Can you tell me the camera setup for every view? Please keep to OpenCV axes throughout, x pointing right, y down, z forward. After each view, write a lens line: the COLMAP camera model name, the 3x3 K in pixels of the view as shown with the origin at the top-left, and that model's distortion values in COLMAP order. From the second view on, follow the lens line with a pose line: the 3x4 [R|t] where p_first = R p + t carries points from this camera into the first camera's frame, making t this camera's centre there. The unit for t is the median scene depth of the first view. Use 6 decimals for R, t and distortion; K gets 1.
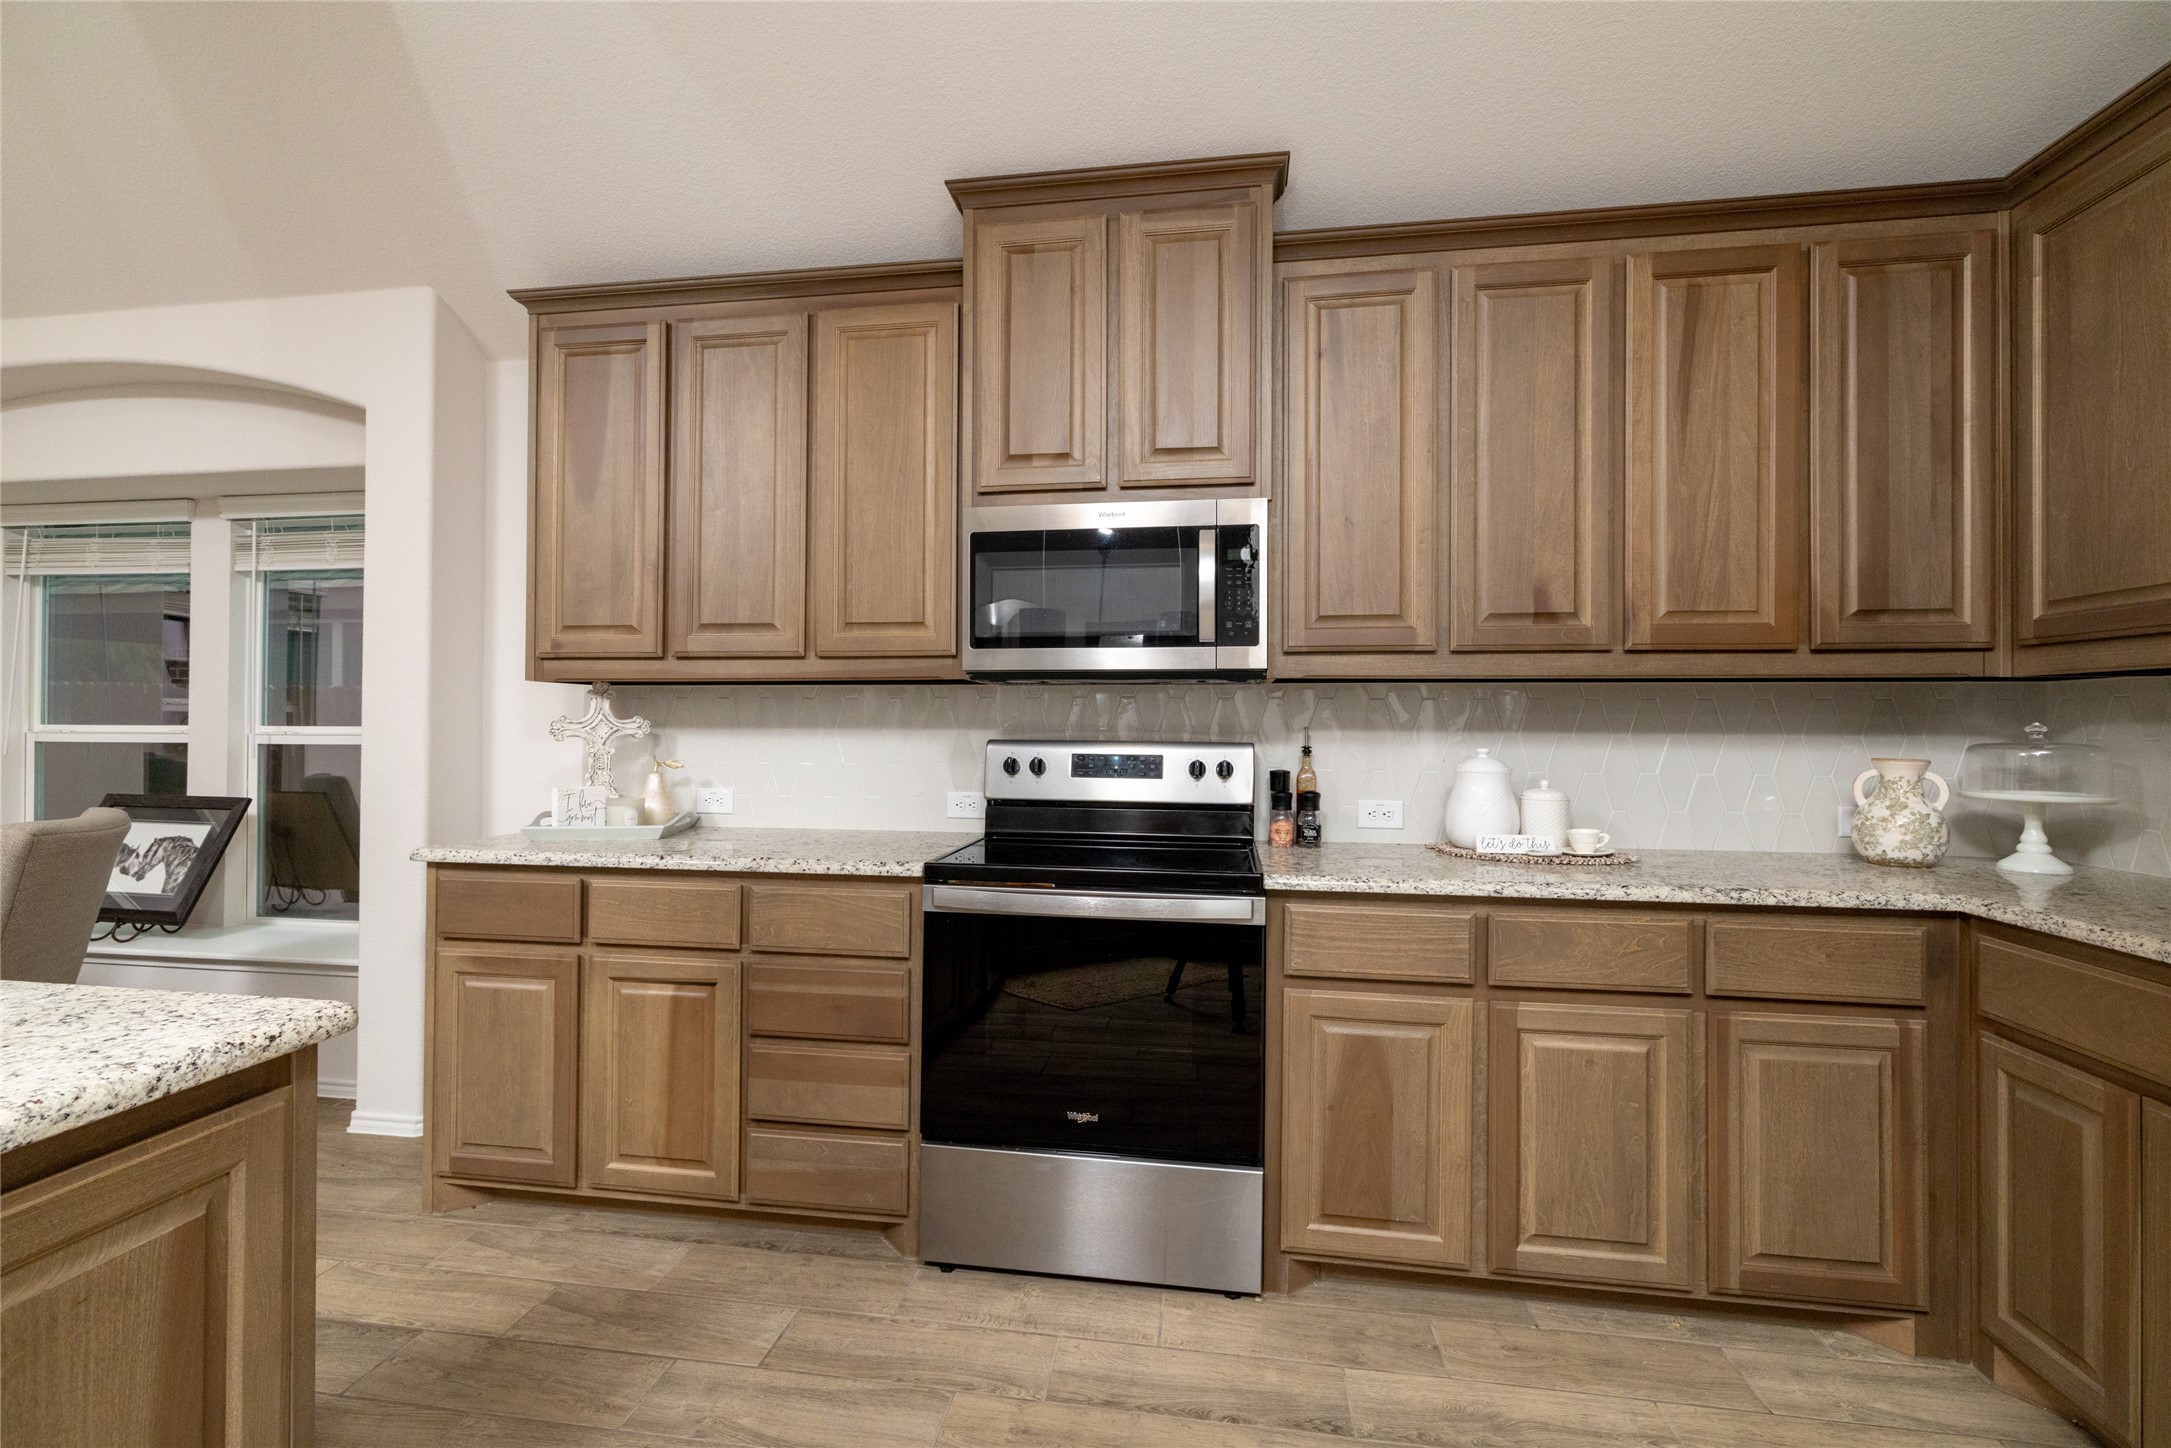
lens RADIAL K [[940.1, 0, 1080.7], [0, 940.1, 711.3], [0, 0, 1]] dist [0.000302, 0.000821]
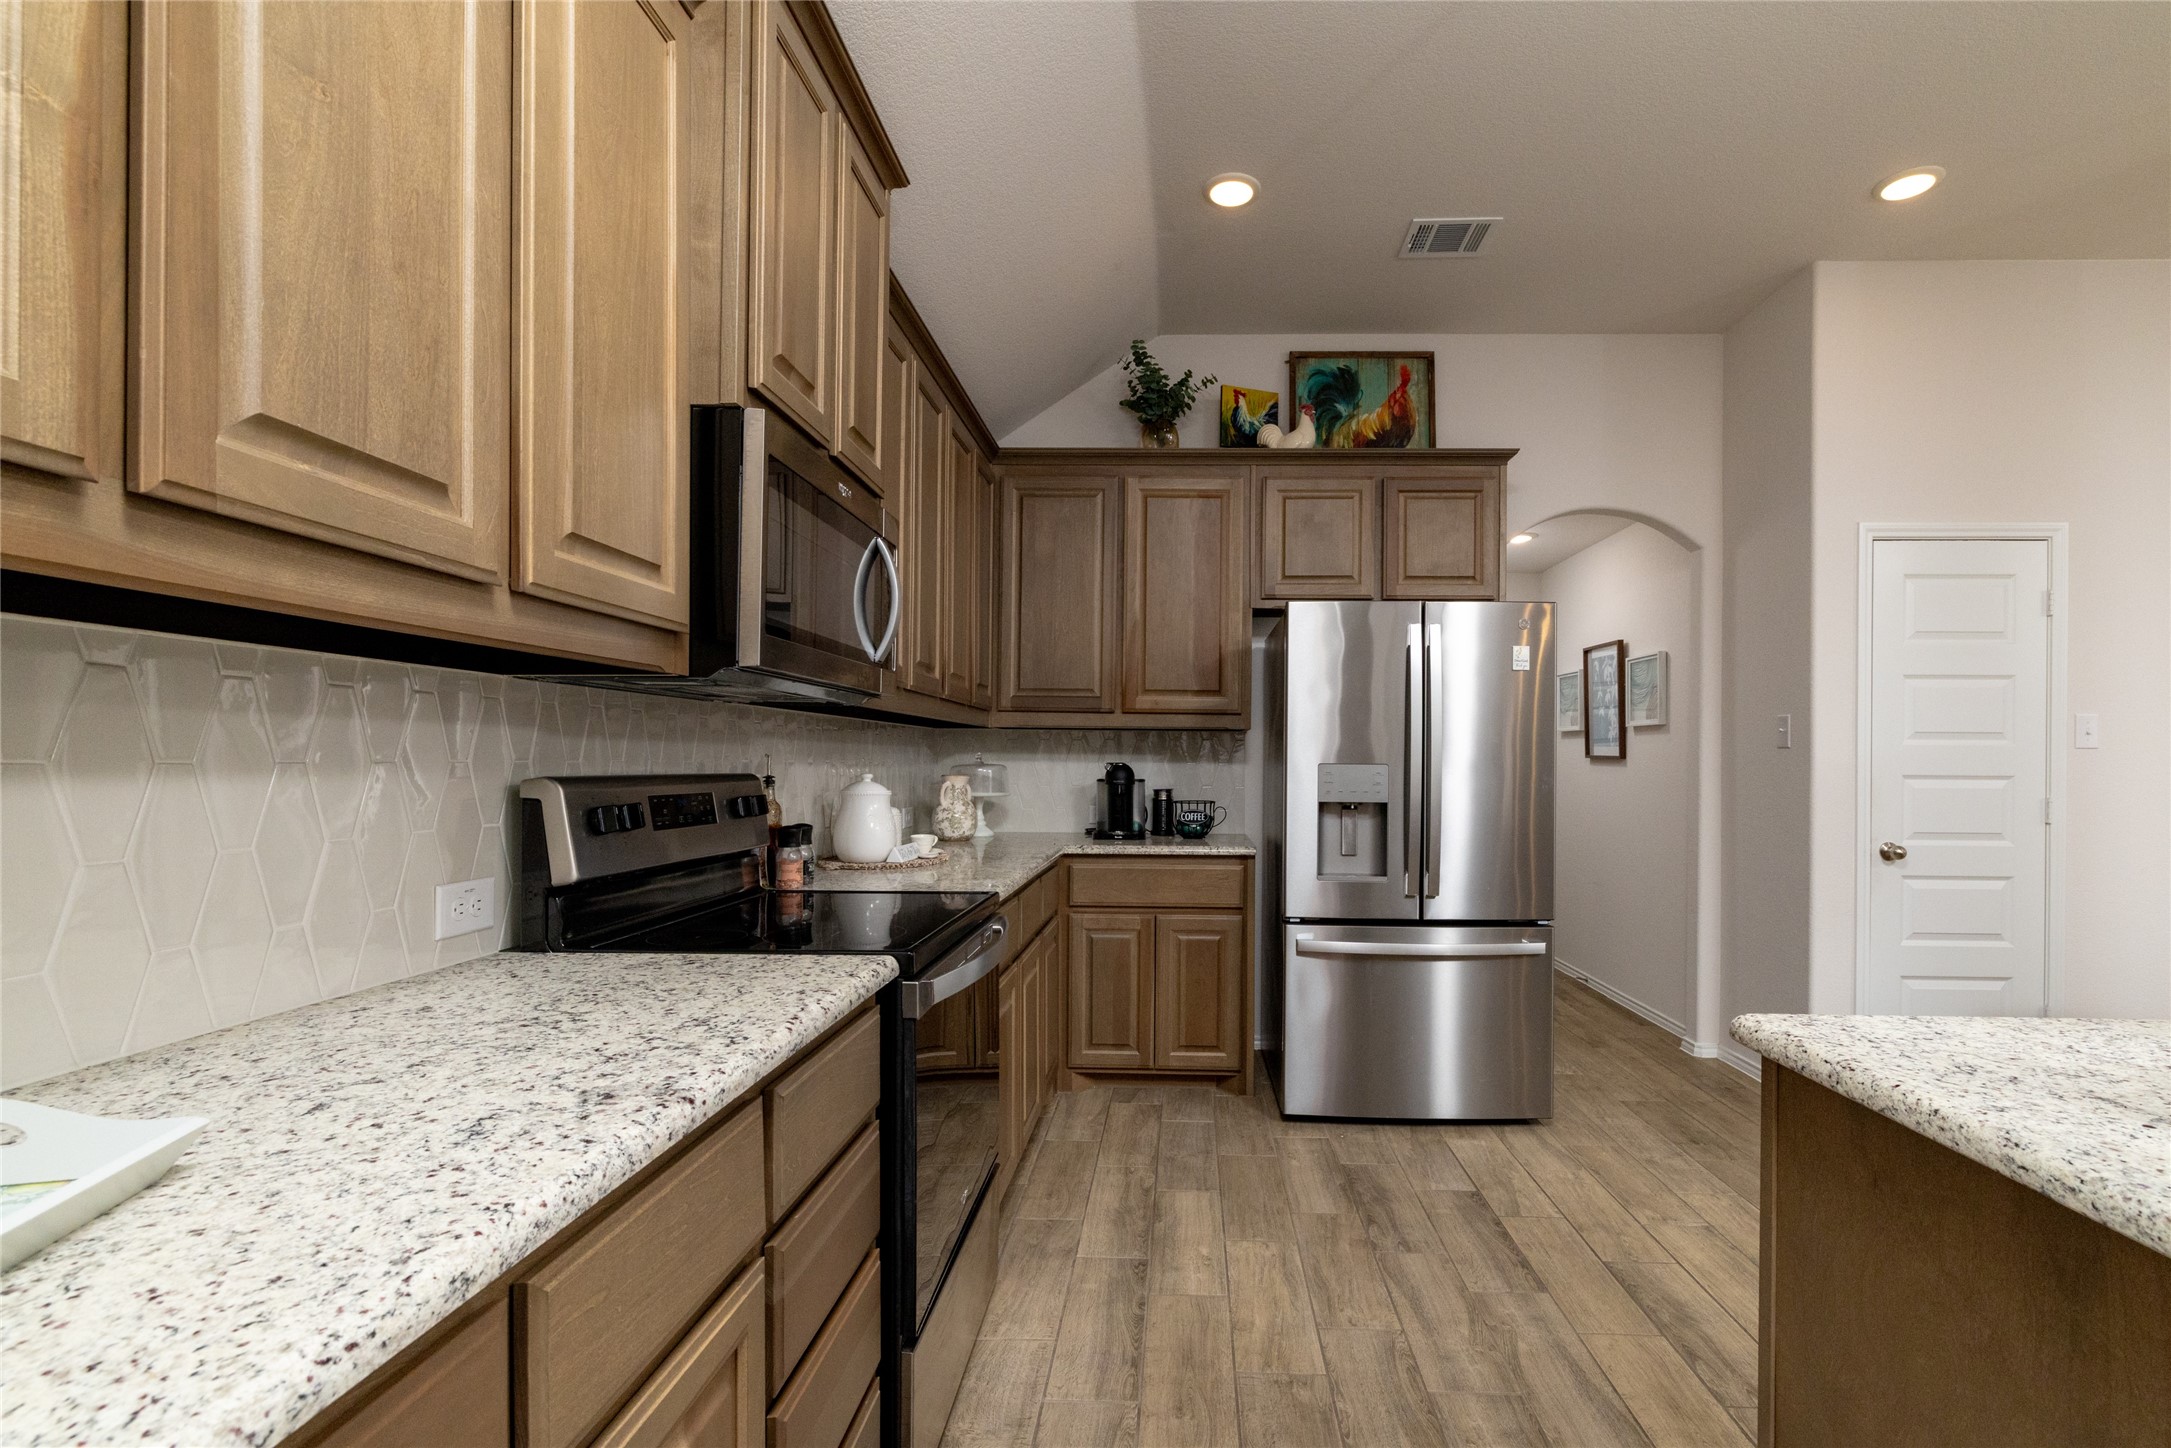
lens RADIAL K [[998.5, 0, 1165.7], [0, 998.5, 748.3], [0, 0, 1]] dist [0.000208, 0.000237]
pose [[-0.132306, 0.004476, 0.991199, -0.866596], [-0.023126, 0.999704, -0.007601, 0.010139], [-0.990939, -0.023929, -0.132163, 0.856063]]
